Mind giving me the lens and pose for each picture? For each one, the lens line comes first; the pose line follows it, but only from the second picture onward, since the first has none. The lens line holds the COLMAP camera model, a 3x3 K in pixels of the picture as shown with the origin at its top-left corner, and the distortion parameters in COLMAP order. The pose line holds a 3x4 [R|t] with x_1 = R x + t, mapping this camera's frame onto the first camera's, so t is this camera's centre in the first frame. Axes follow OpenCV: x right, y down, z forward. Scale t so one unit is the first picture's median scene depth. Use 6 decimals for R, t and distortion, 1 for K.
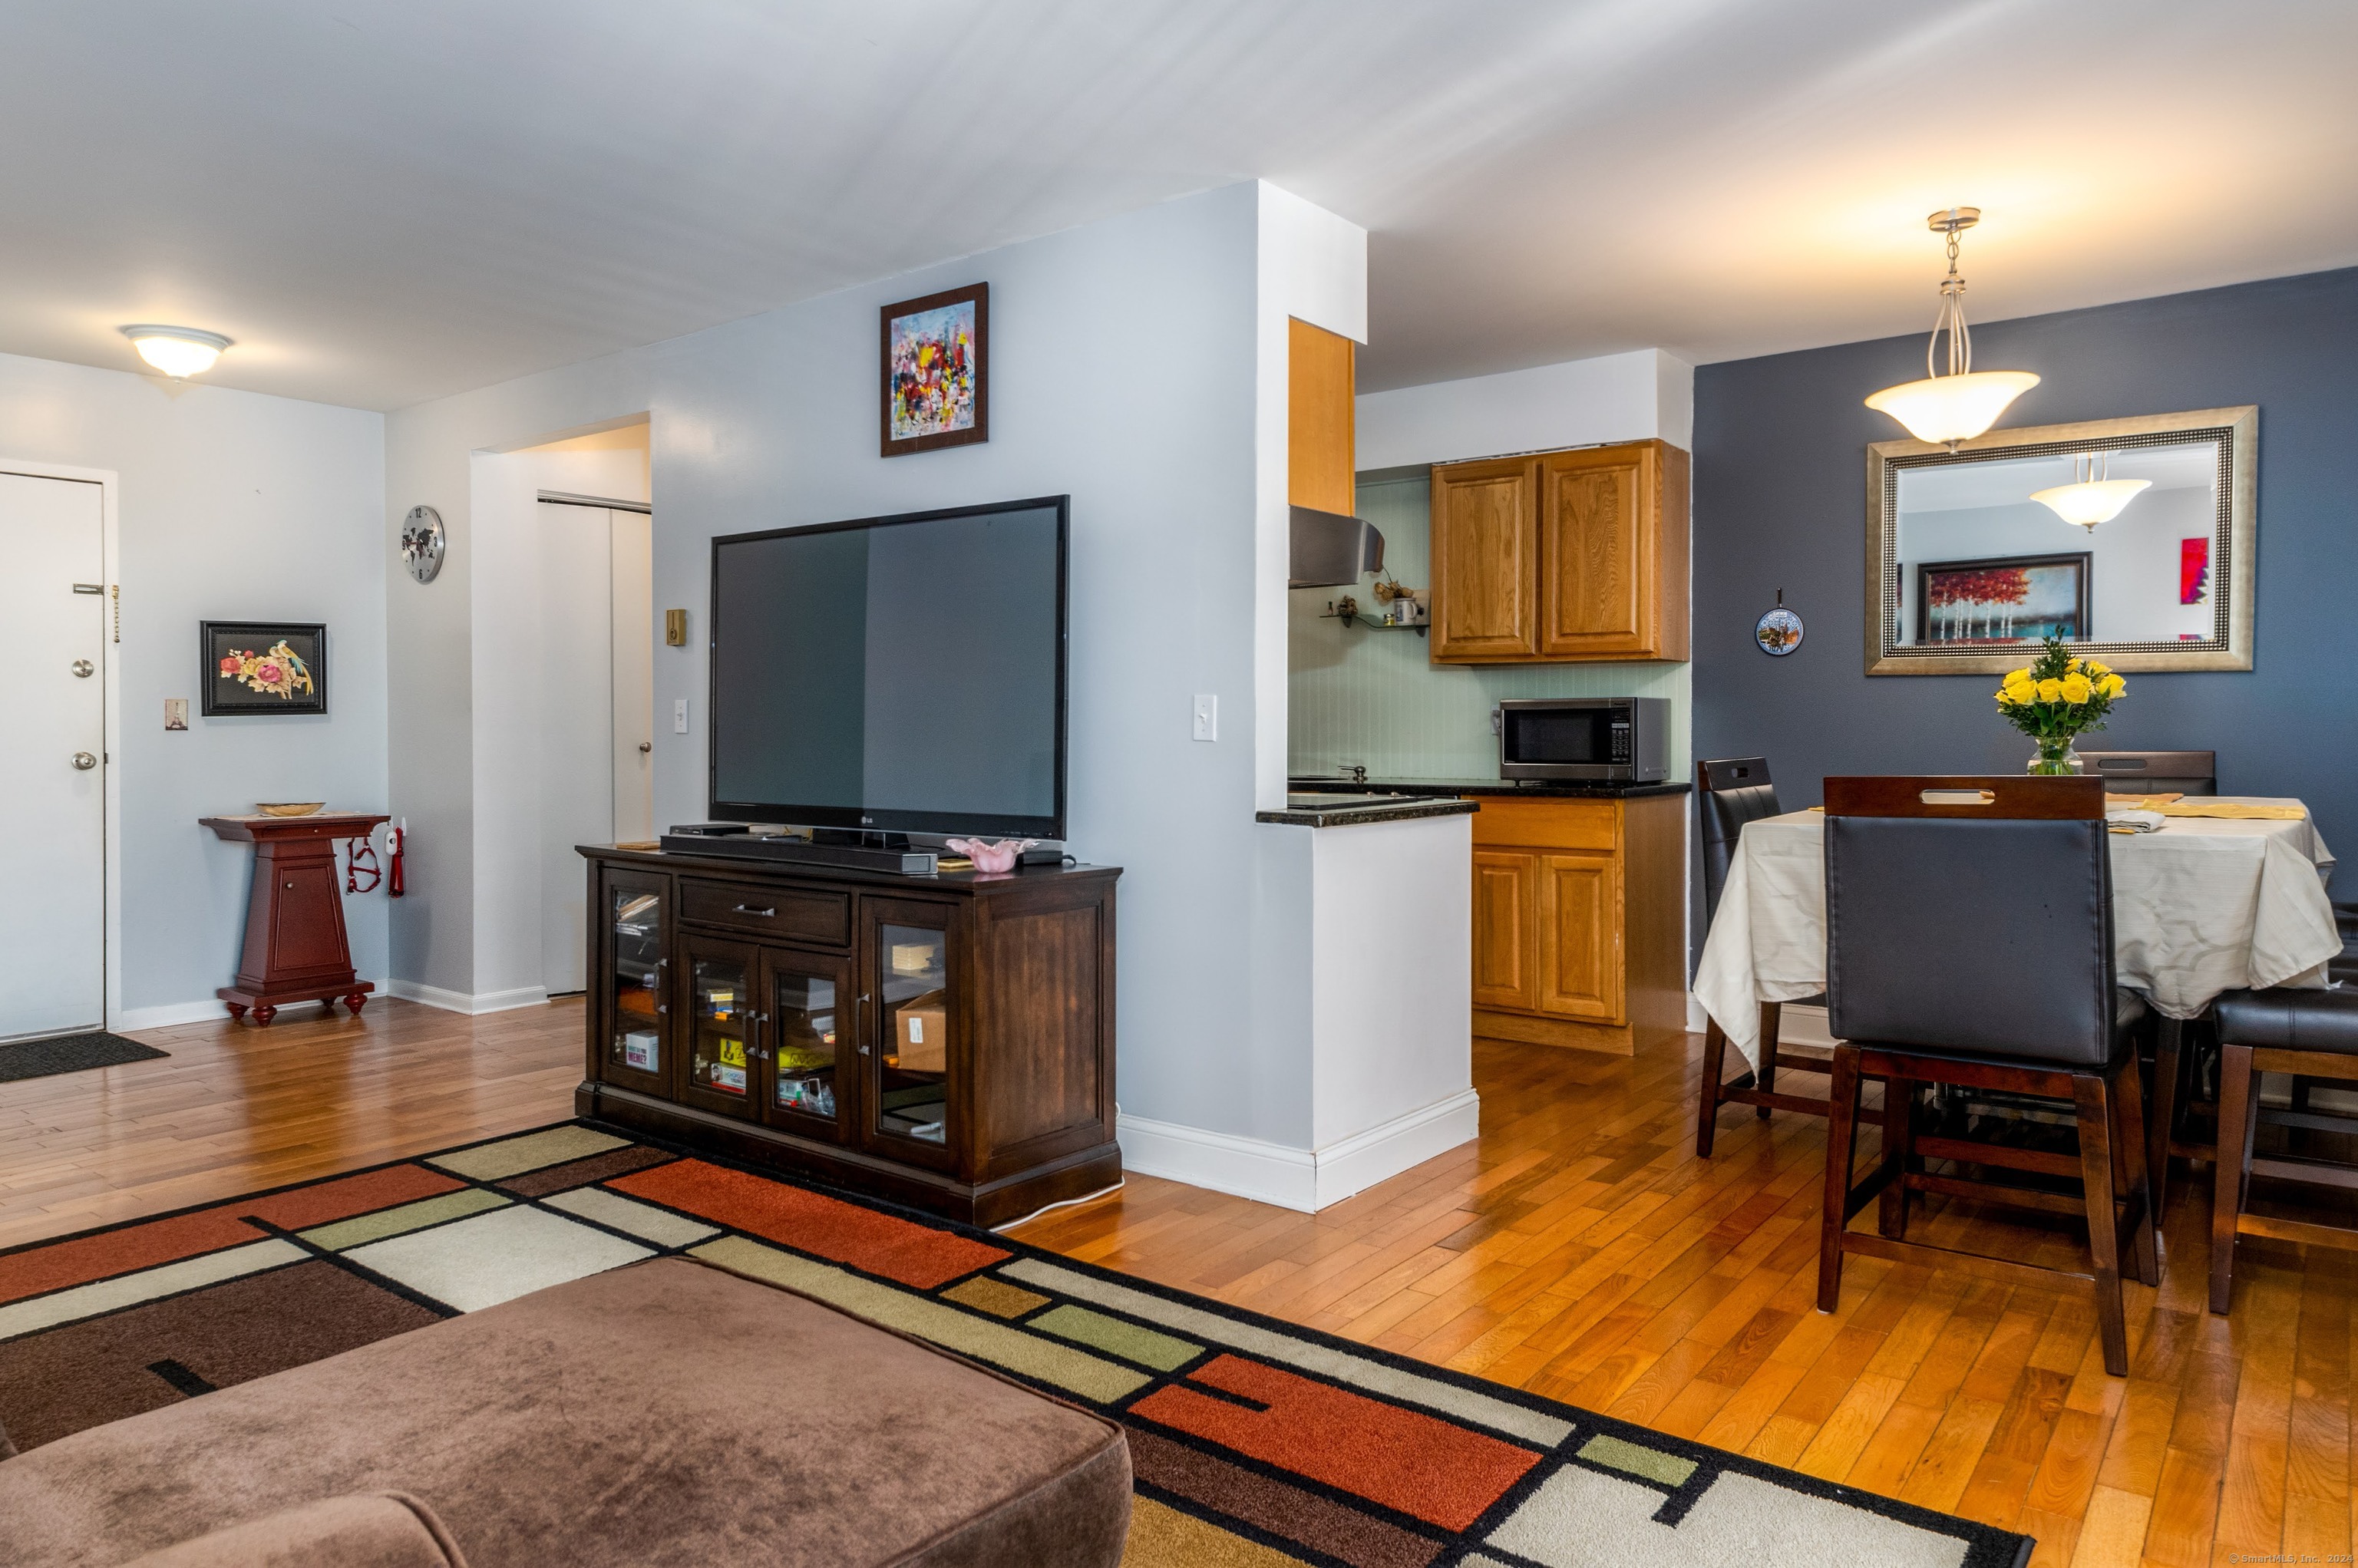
lens RADIAL K [[1509.8, 0, 1213.5], [0, 1509.8, 745.9], [0, 0, 1]] dist [0.001472, 0.000530]
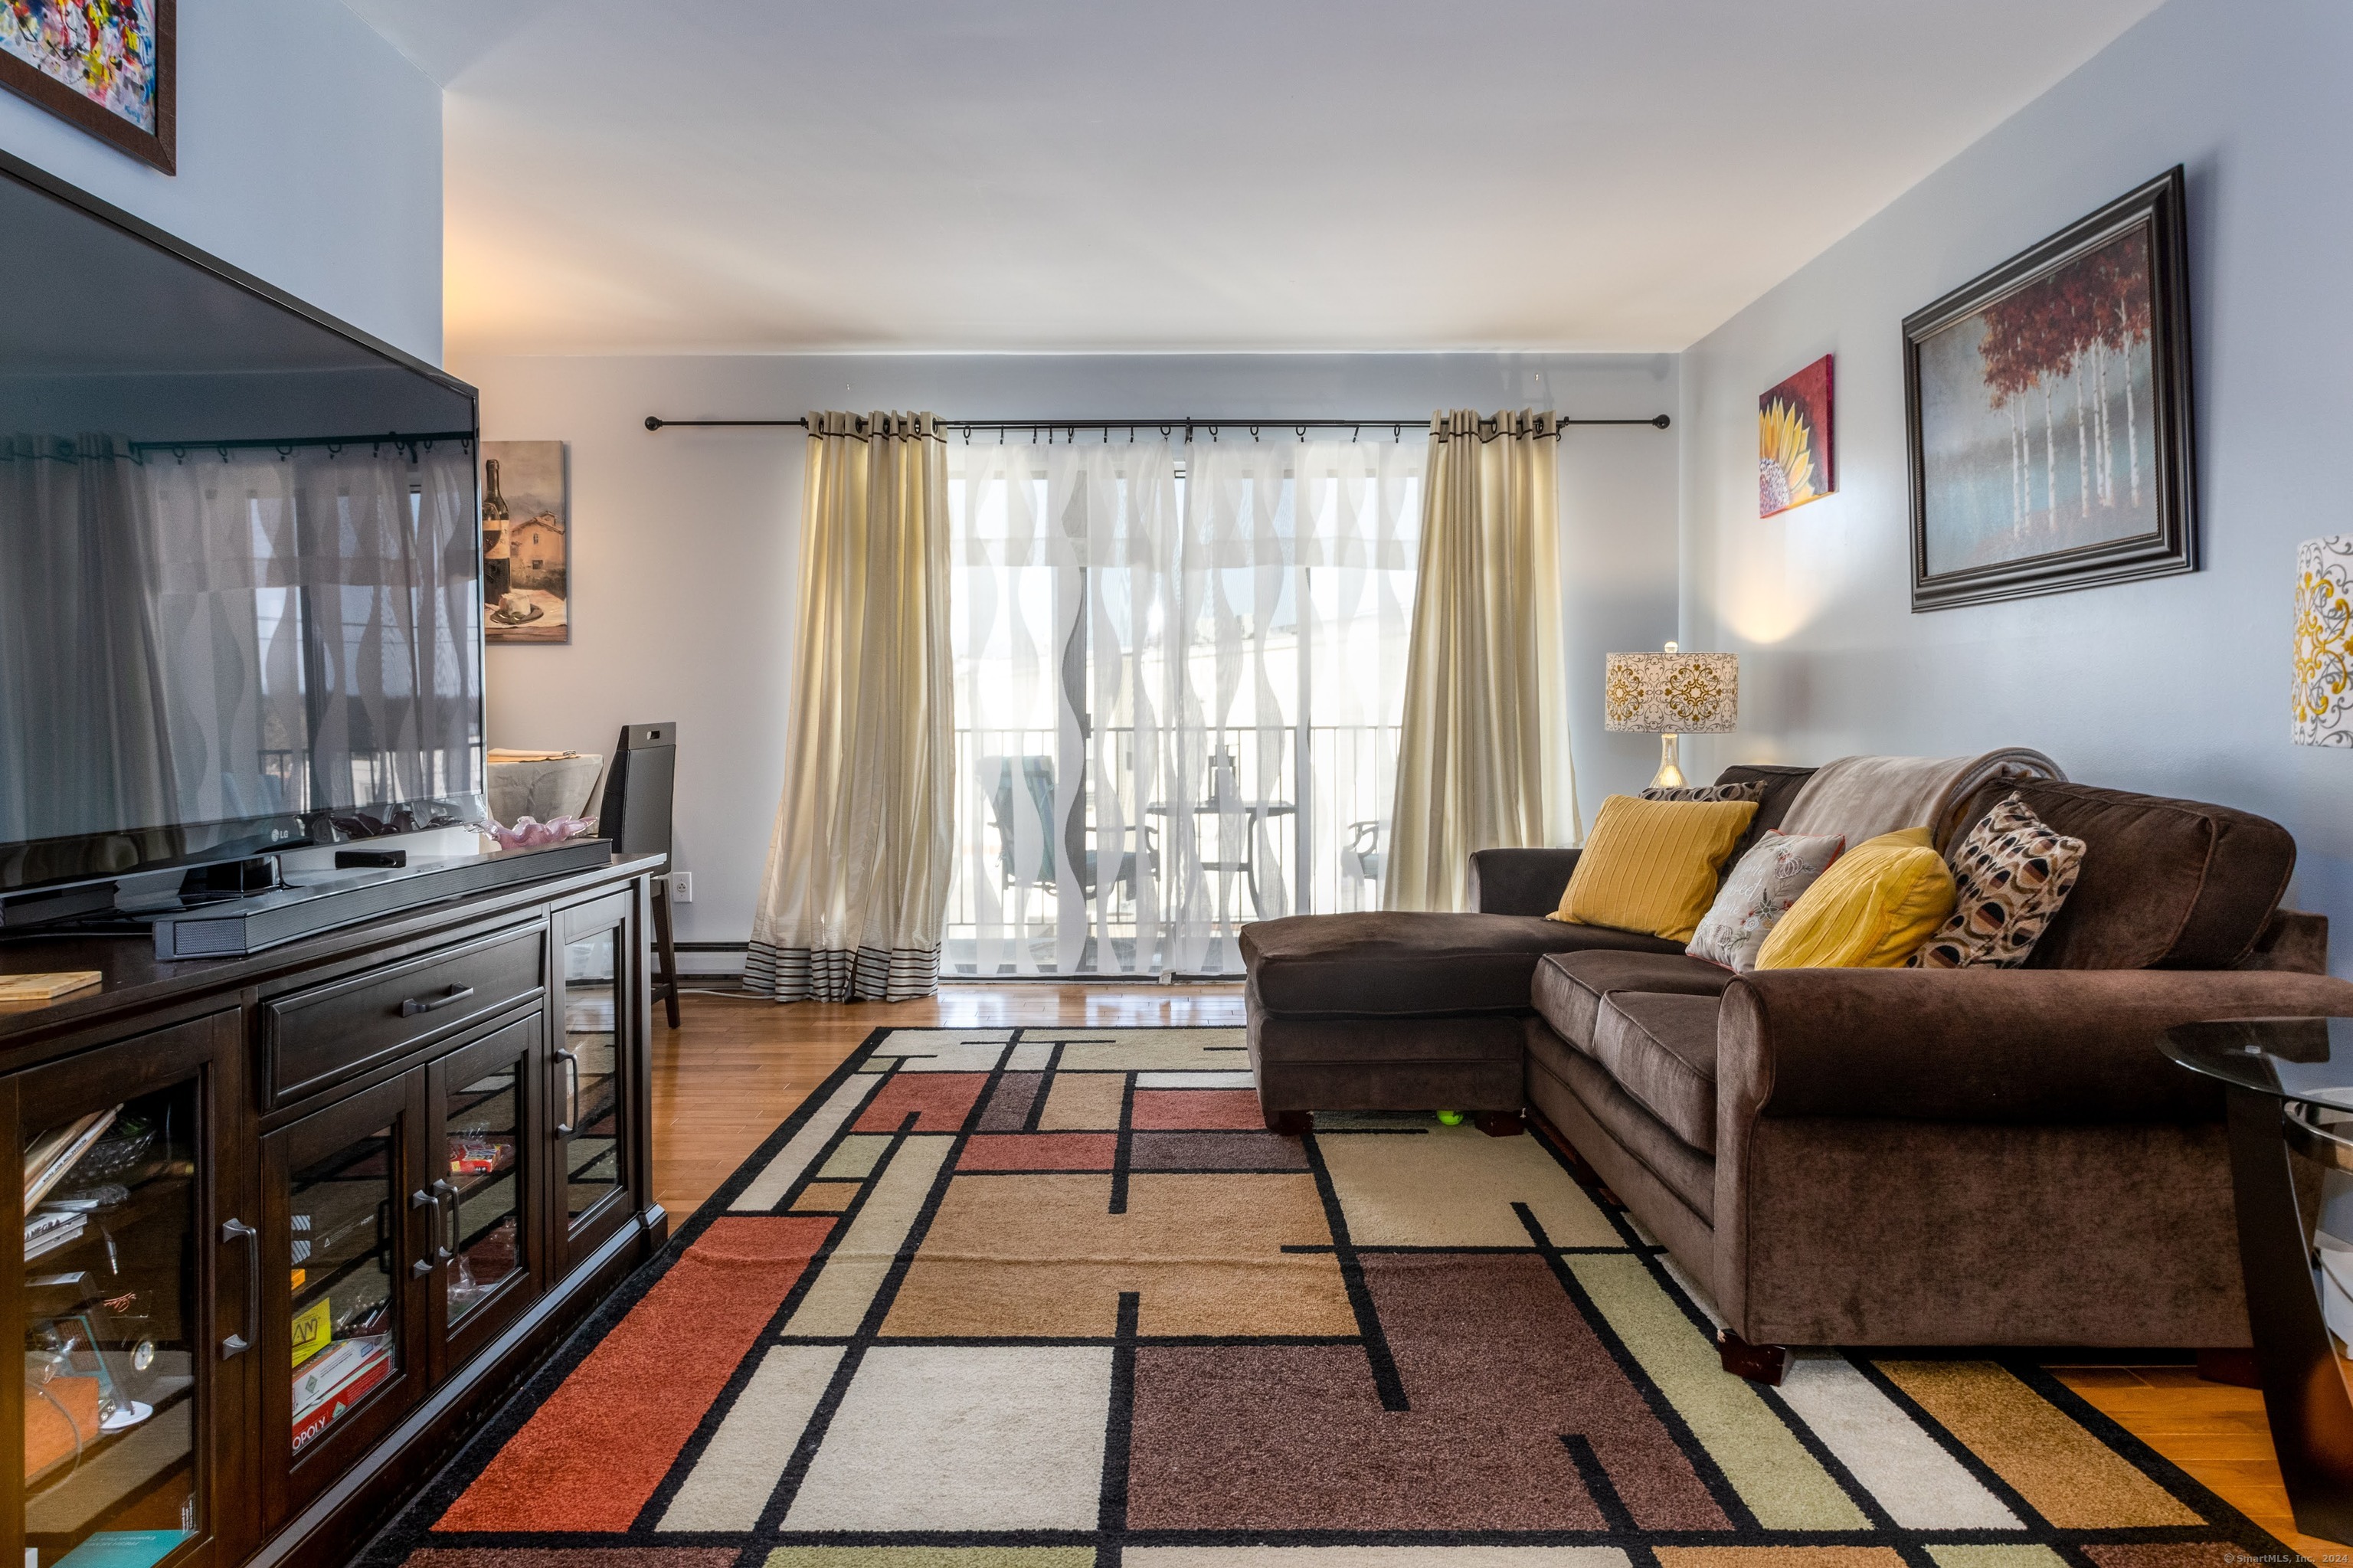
lens RADIAL K [[1466.7, 0, 1171.5], [0, 1466.7, 733.8], [0, 0, 1]] dist [0.001324, -0.001416]
pose [[-0.605171, -0.004322, 0.796084, -0.643995], [0.012547, 0.999809, 0.014966, 0.006669], [-0.795997, 0.019045, -0.605001, 0.805525]]
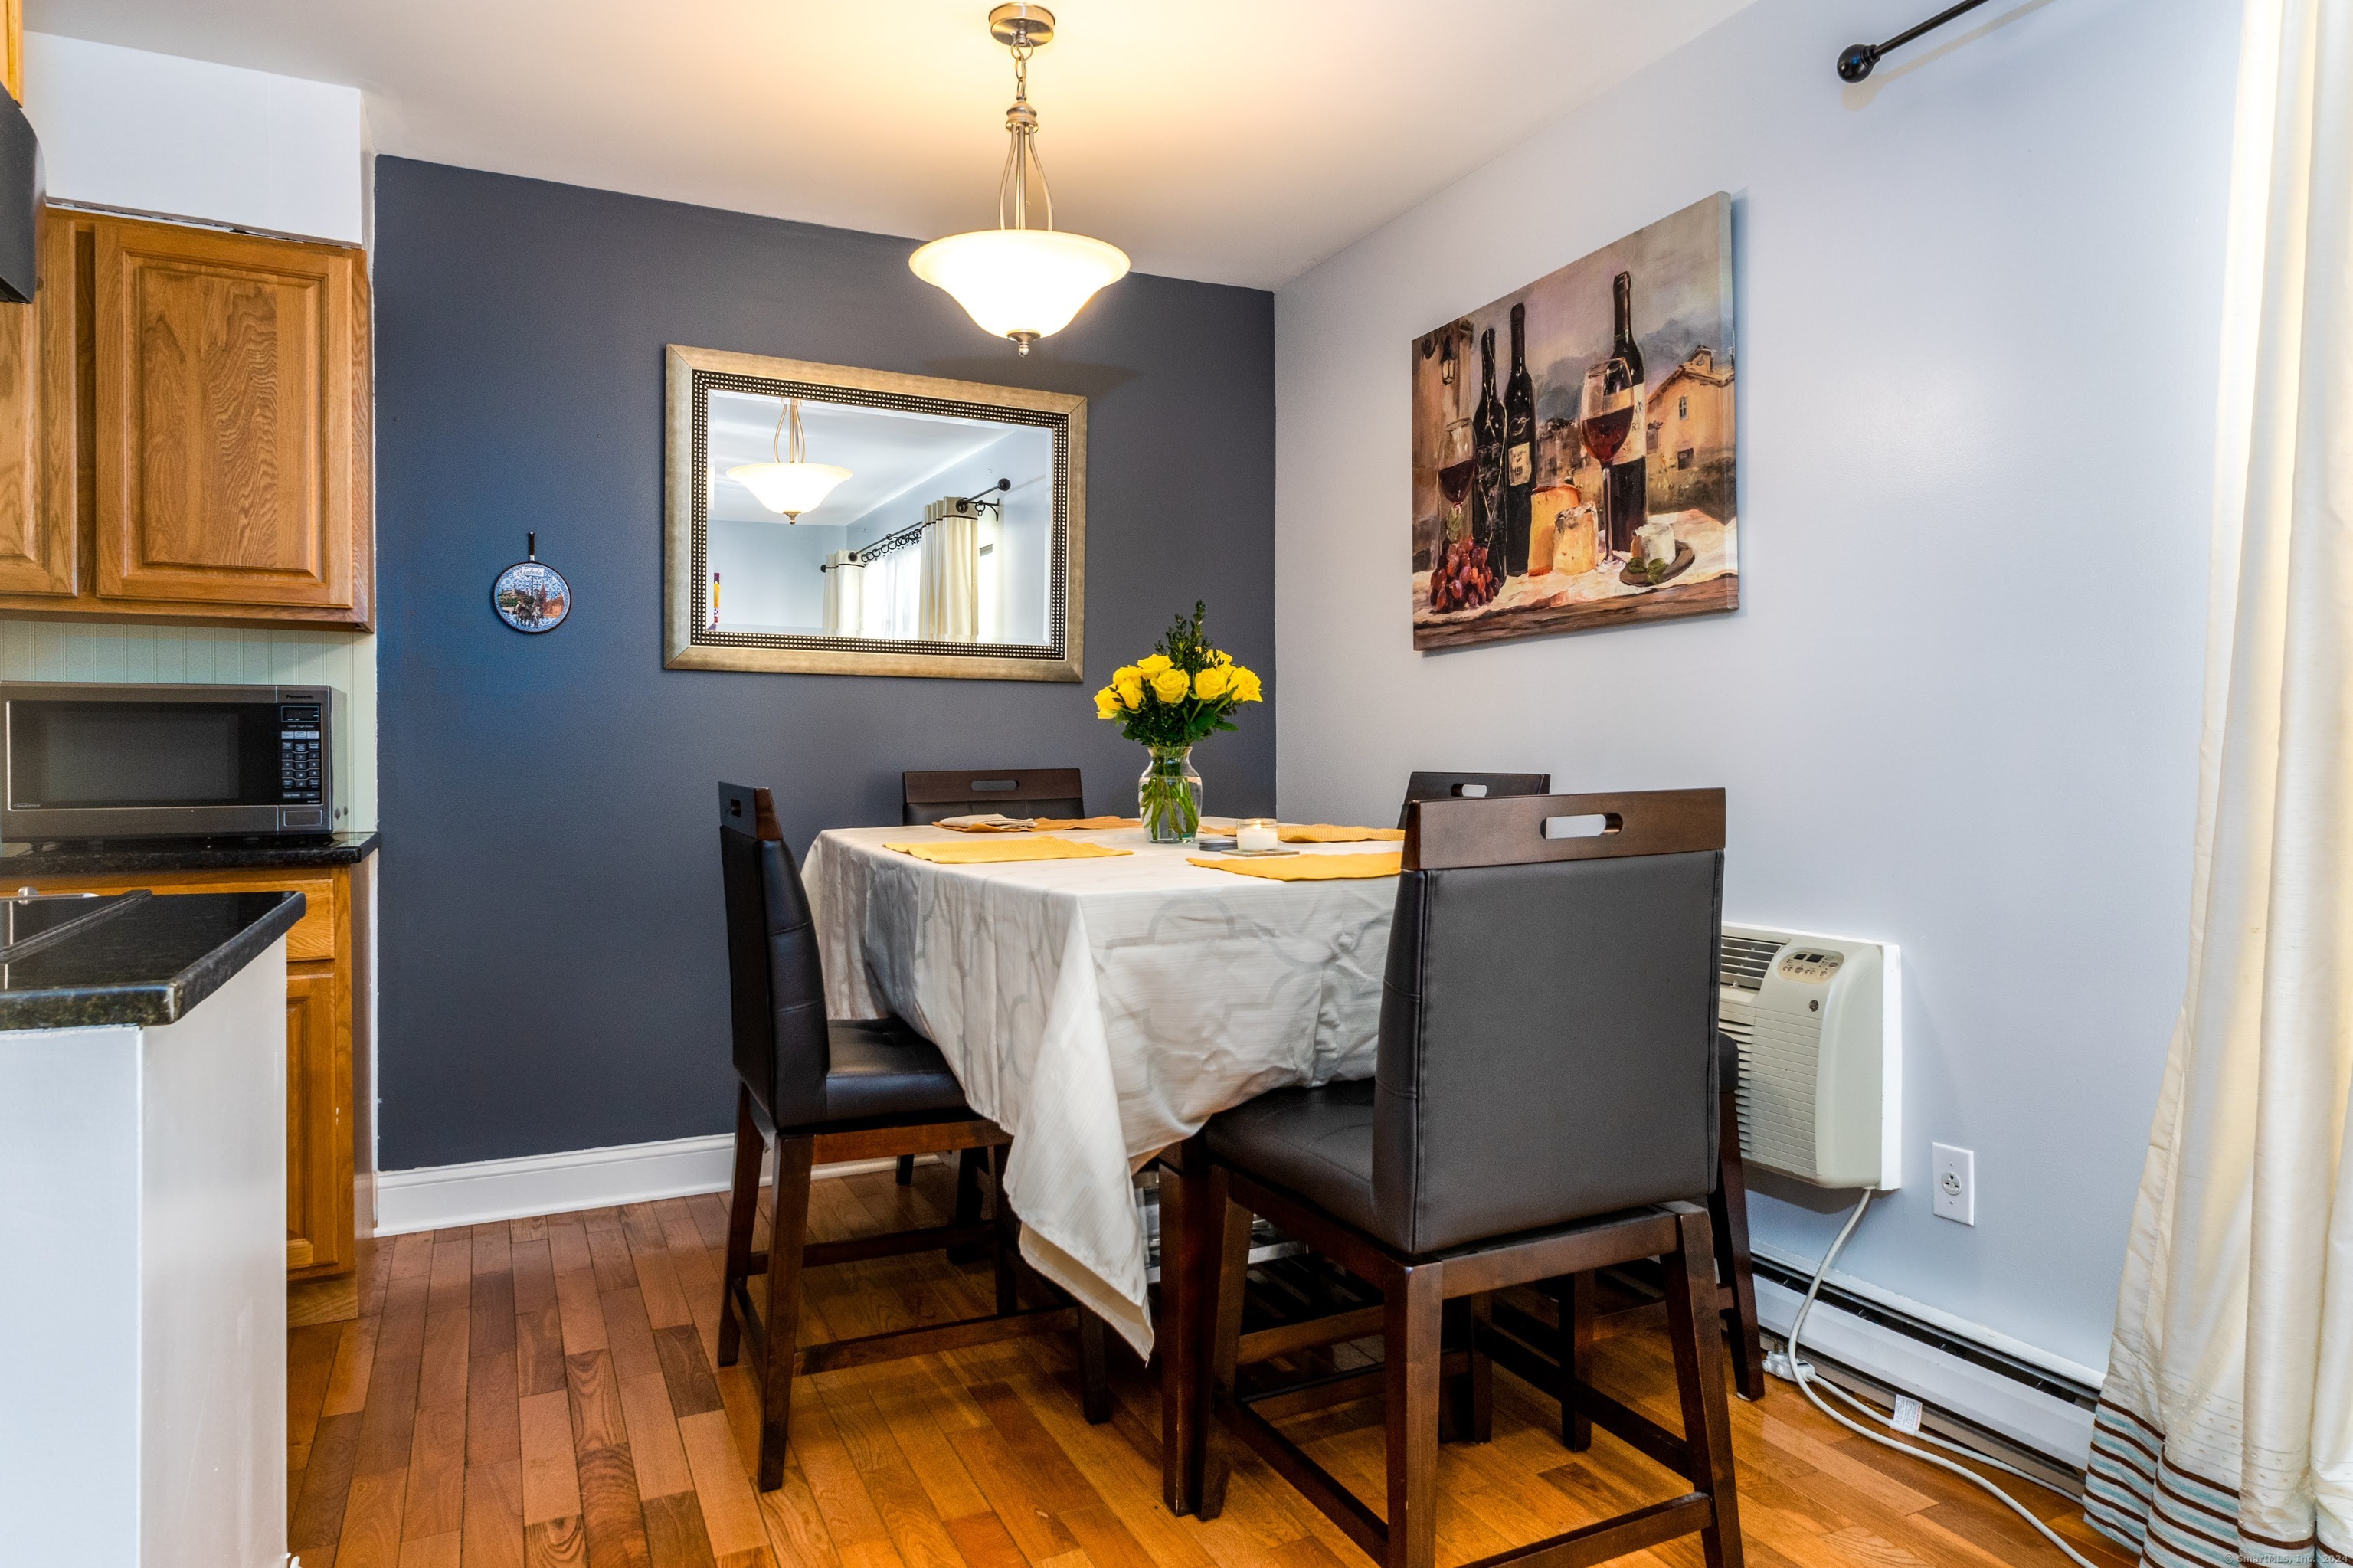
lens RADIAL K [[1459.0, 0, 1220.5], [0, 1459.0, 771.4], [0, 0, 1]] dist [0.006403, 0.002343]
pose [[0.440610, -0.007958, 0.897663, -0.068986], [0.012864, 0.999914, 0.002550, 0.003113], [-0.897606, 0.010424, 0.440675, 0.448023]]
